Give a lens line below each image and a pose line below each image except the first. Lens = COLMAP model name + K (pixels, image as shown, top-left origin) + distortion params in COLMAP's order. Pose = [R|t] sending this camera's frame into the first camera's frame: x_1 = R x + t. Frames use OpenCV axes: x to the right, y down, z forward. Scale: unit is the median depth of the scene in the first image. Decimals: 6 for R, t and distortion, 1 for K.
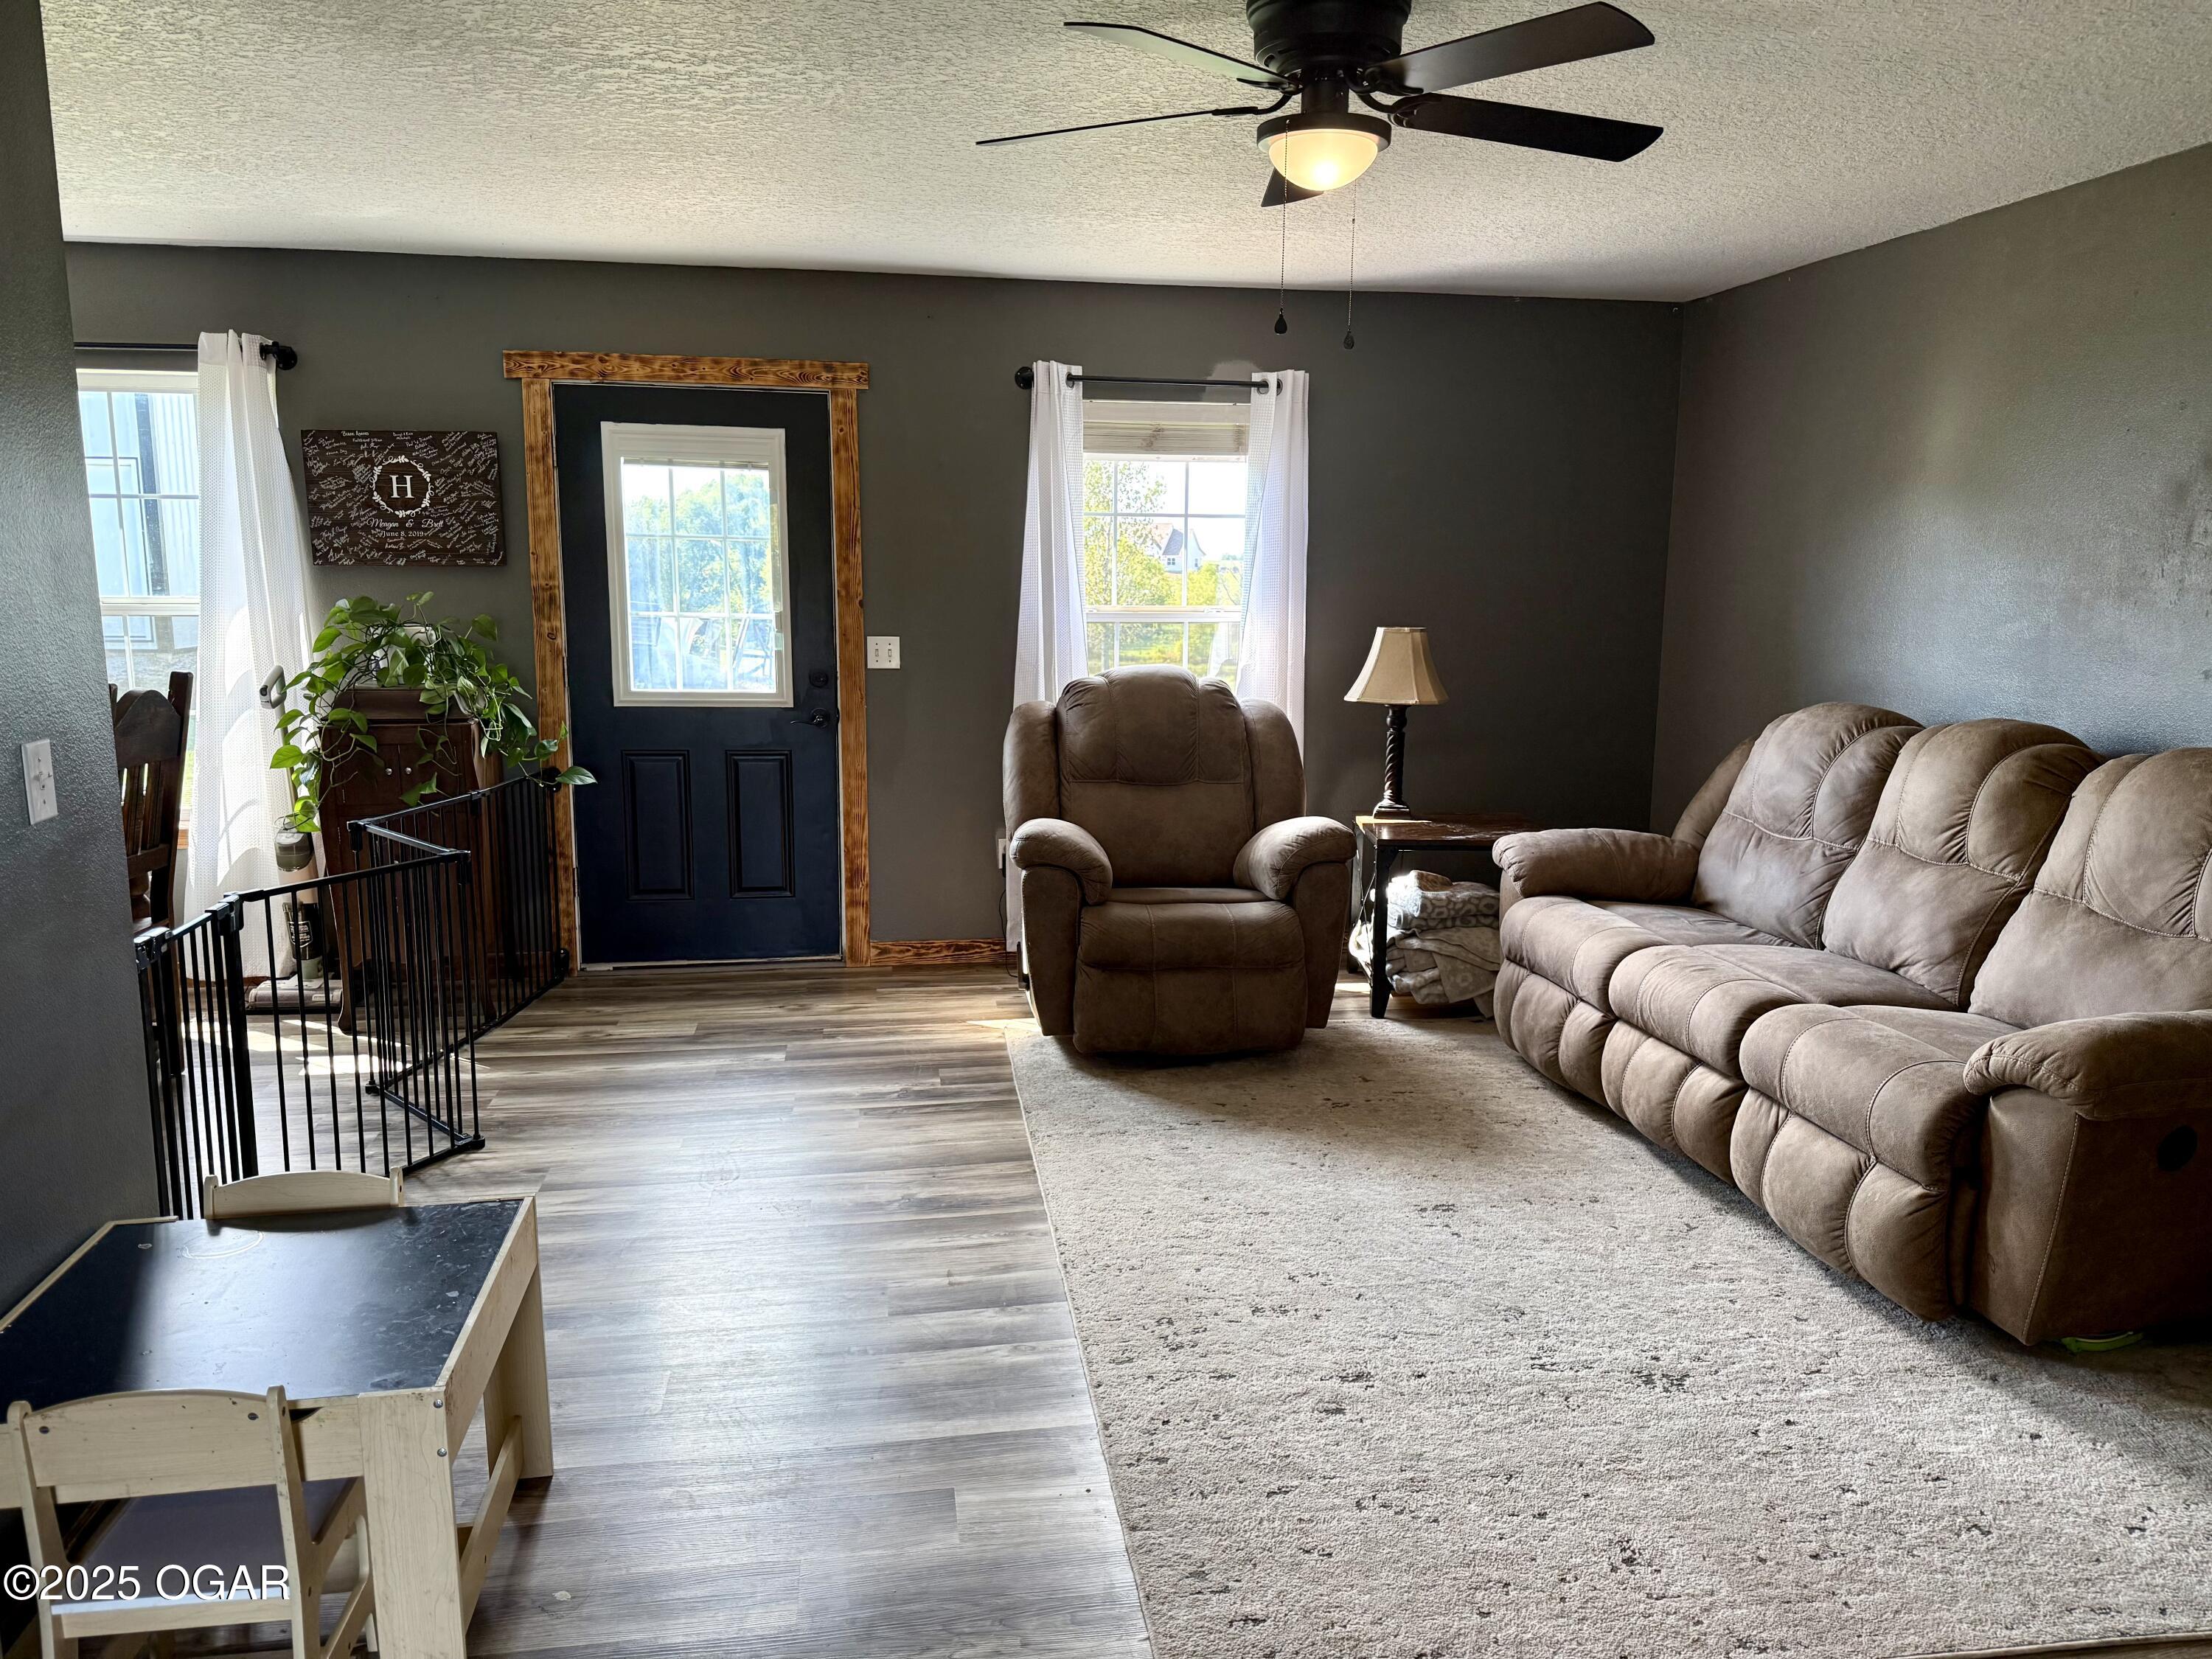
lens RADIAL K [[1540.2, 0, 1097.2], [0, 1540.2, 858.1], [0, 0, 1]] dist [-0.003912, -0.009501]
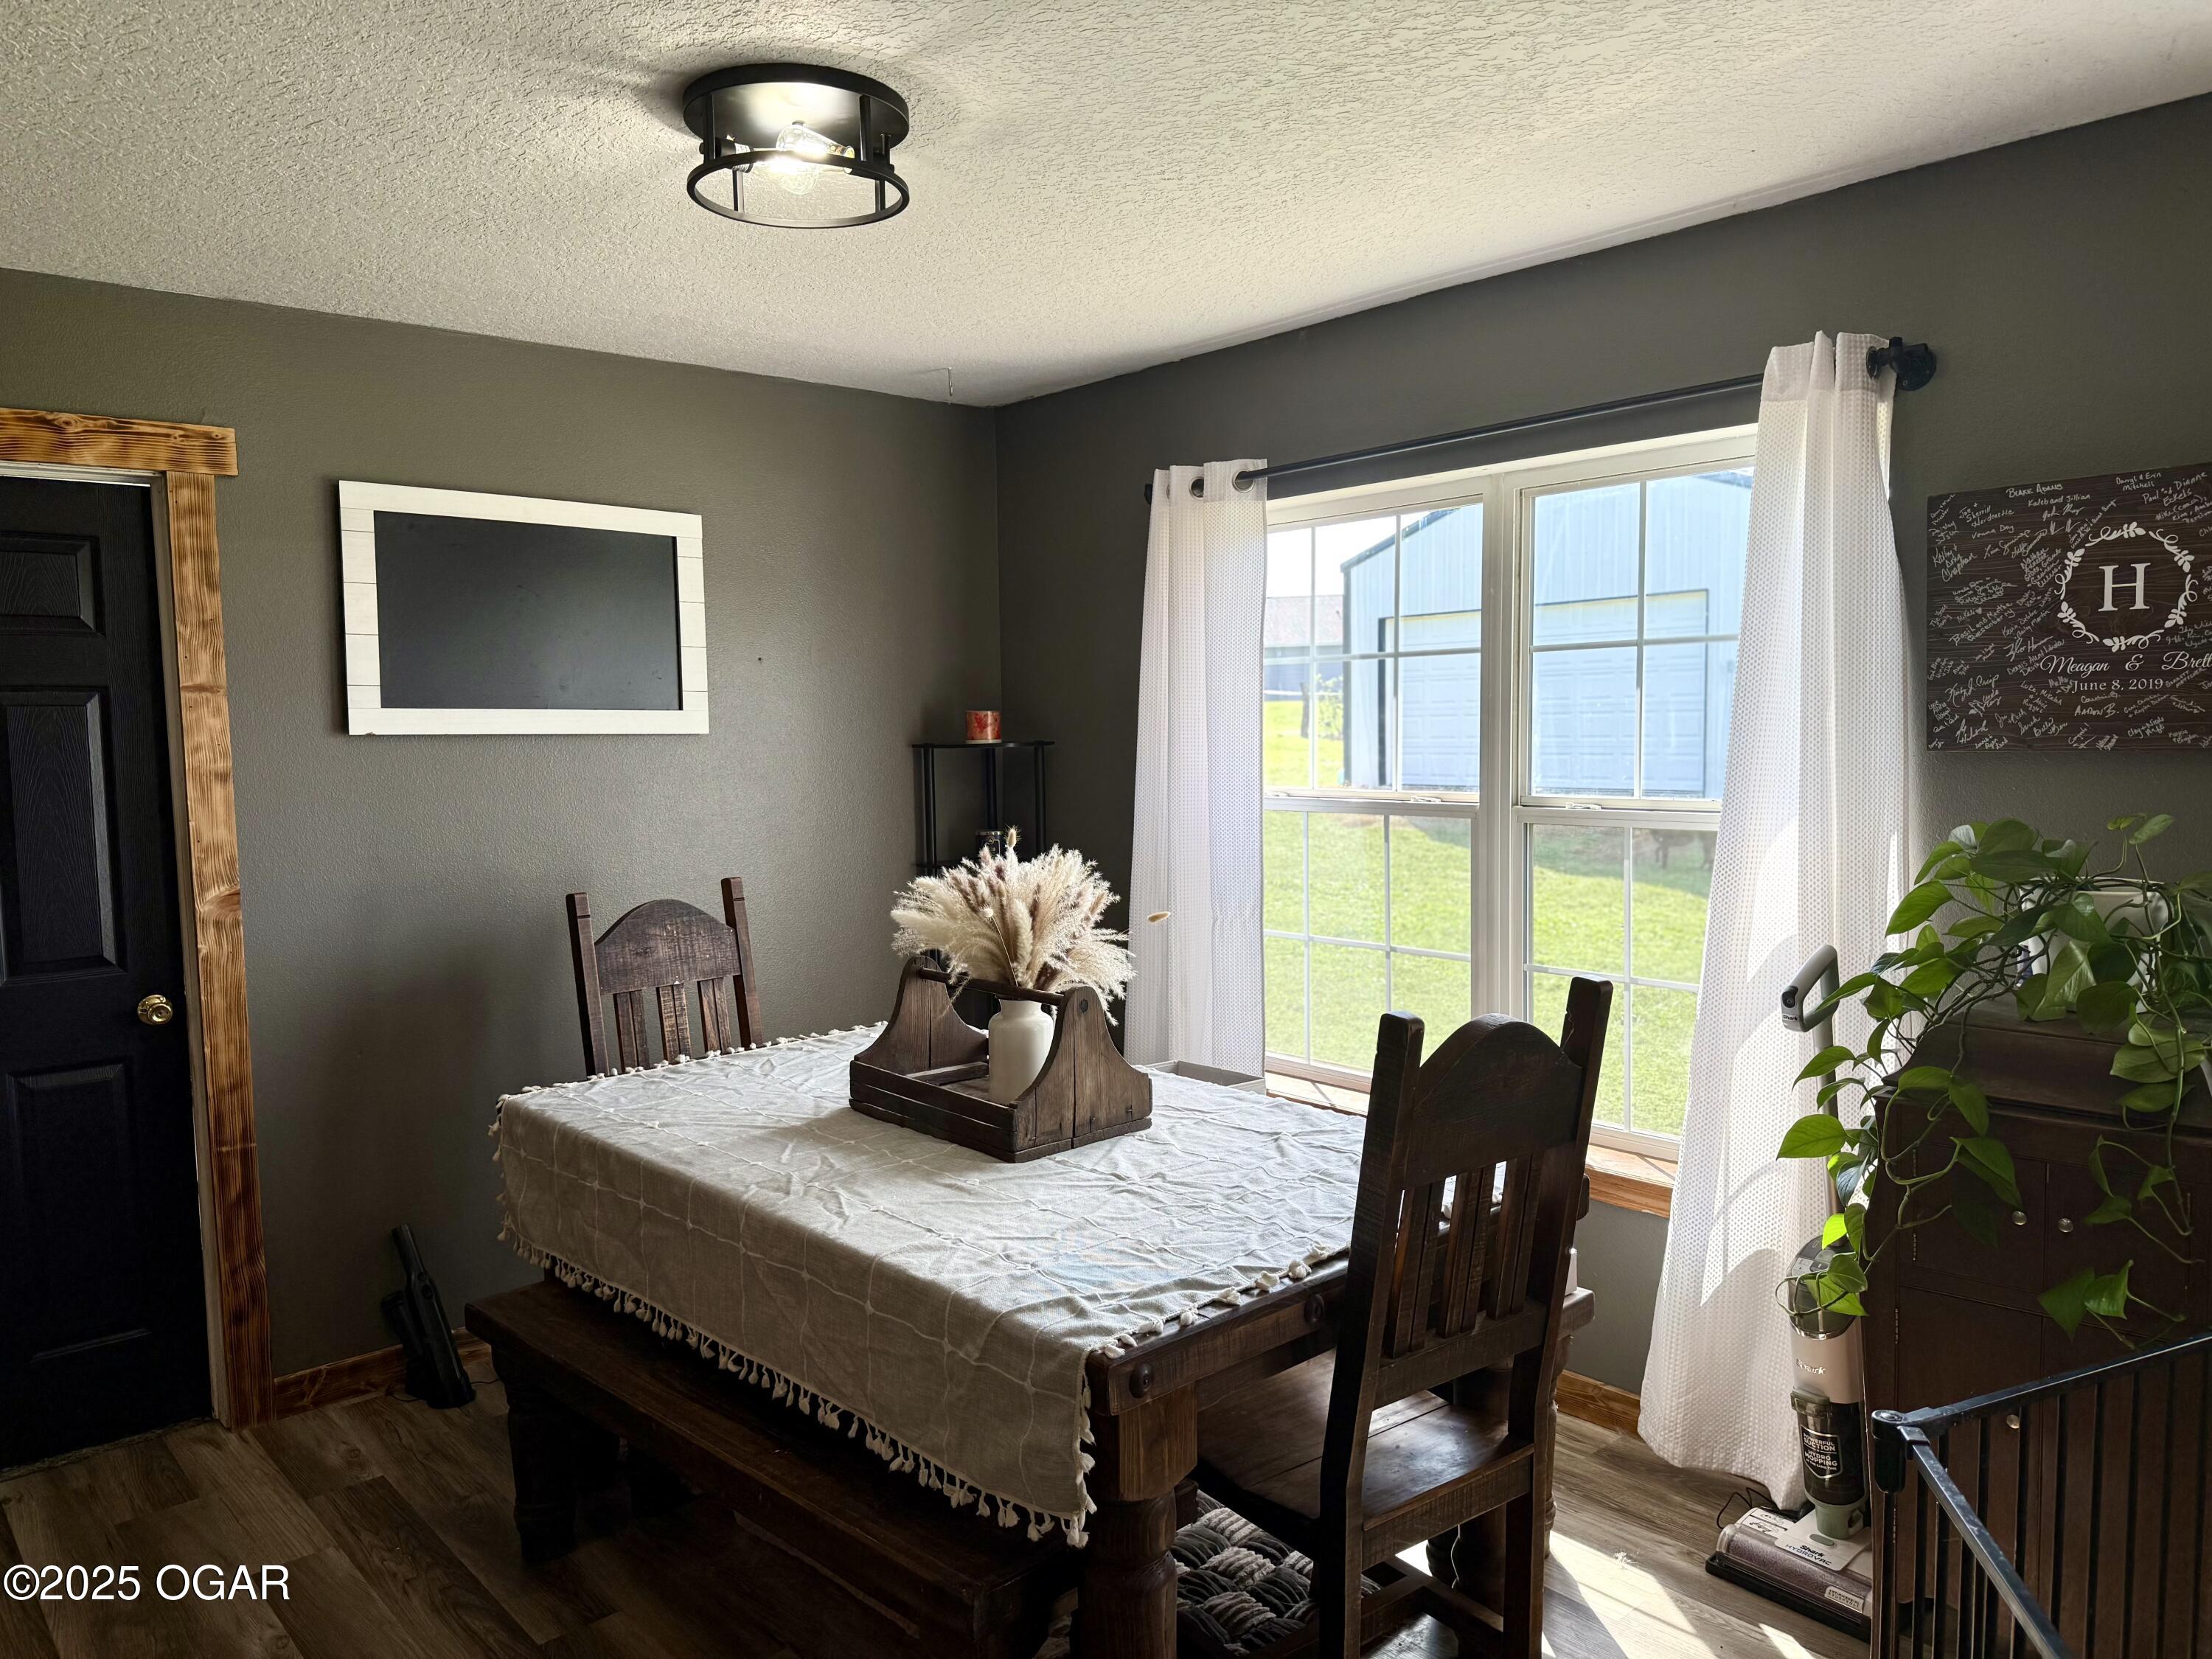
lens RADIAL K [[1575.2, 0, 1108.9], [0, 1575.2, 847.9], [0, 0, 1]] dist [-0.013542, -0.004672]
pose [[0.542578, 0.046883, -0.838696, -0.229838], [-0.132961, 0.990648, -0.030639, -0.113365], [0.829416, 0.128138, 0.543737, 0.524867]]
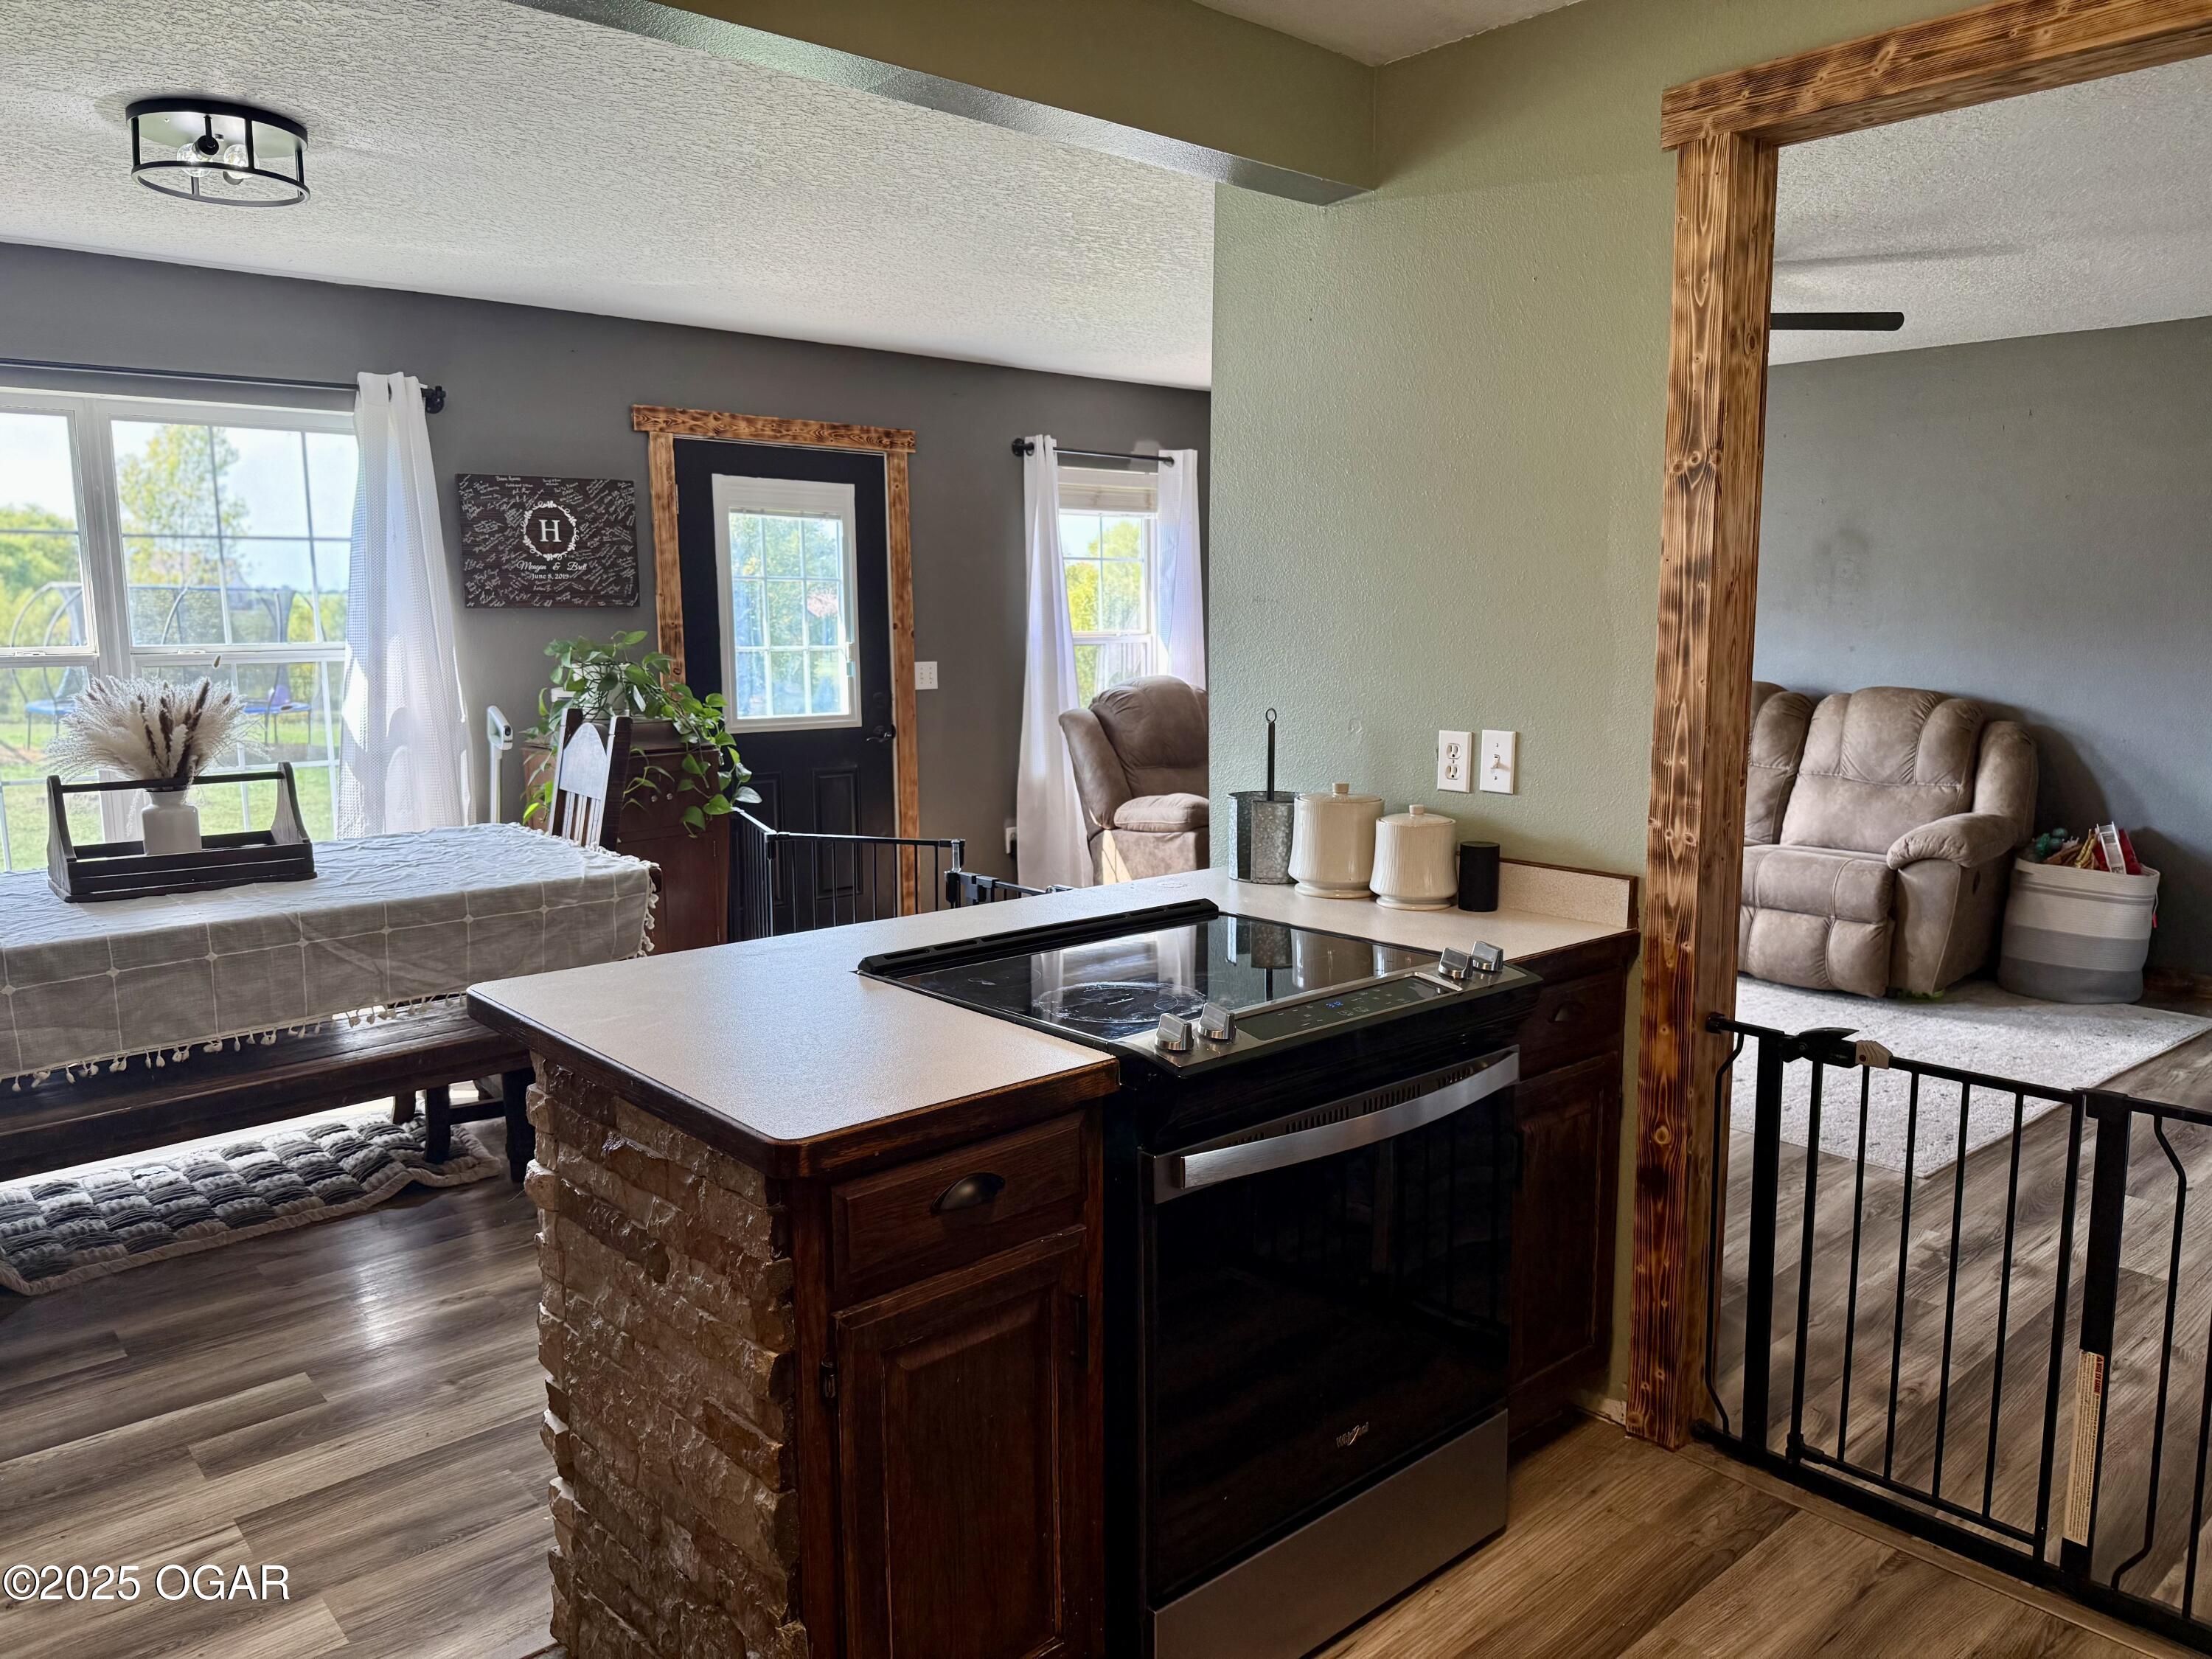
lens RADIAL K [[1554.0, 0, 1106.0], [0, 1554.0, 829.5], [0, 0, 1]] dist [-0.000051, -0.003944]
pose [[0.843892, -0.090371, 0.528847, -0.764747], [0.111078, 0.993784, -0.007430, 0.006970], [-0.524888, 0.065013, 0.848685, -0.071947]]
